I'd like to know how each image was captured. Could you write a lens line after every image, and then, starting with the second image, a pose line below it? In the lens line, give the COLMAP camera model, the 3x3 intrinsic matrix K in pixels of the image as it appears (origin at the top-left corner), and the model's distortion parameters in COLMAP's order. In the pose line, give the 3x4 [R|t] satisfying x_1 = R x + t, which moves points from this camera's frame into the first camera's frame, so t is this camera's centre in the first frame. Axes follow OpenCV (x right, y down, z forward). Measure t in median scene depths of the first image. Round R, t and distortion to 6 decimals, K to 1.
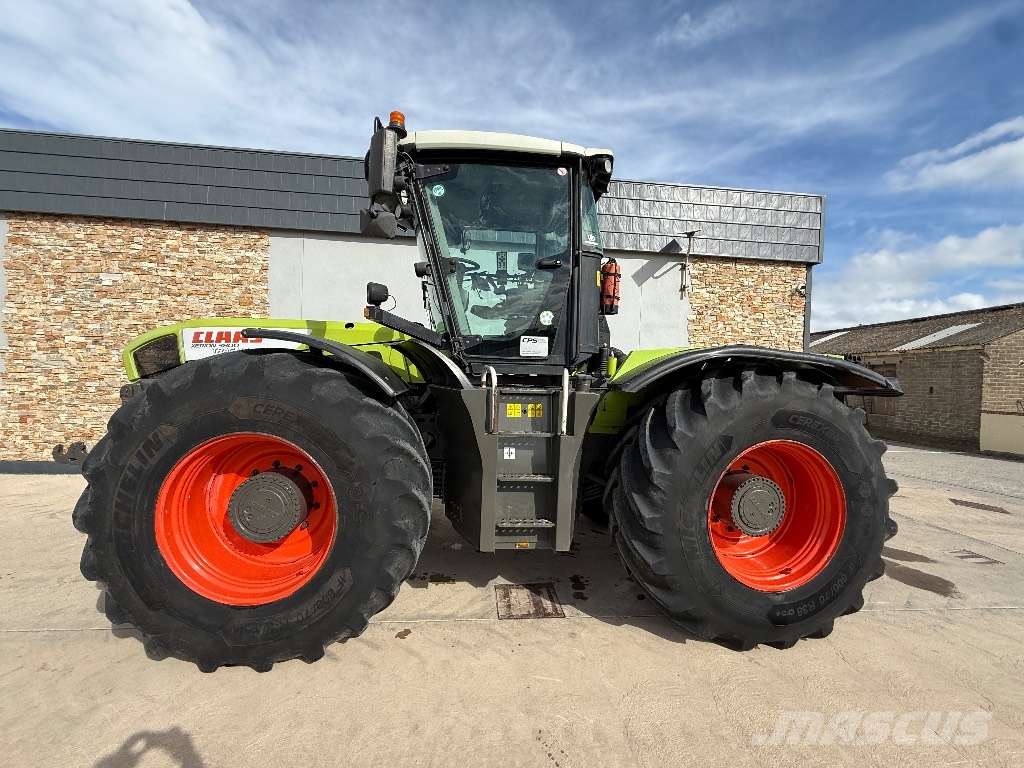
lens RADIAL K [[398.3, 0, 512.0], [0, 398.3, 384.0], [0, 0, 1]] dist [-0.000656, 0.000293]
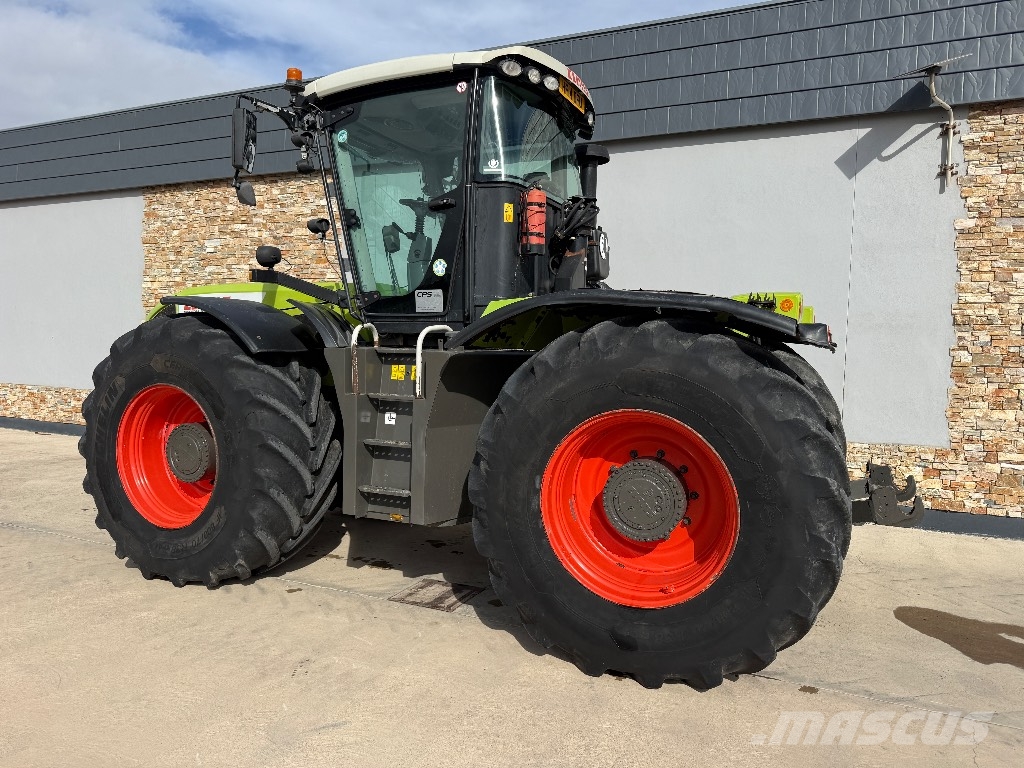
lens RADIAL K [[691.1, 0, 512.0], [0, 691.1, 384.0], [0, 0, 1]] dist [0.049388, -0.068185]
pose [[0.871537, 0.014955, -0.490101, 1.005629], [-0.002405, 0.999653, 0.026226, 0.051598], [0.490323, -0.021678, 0.871271, -0.244457]]
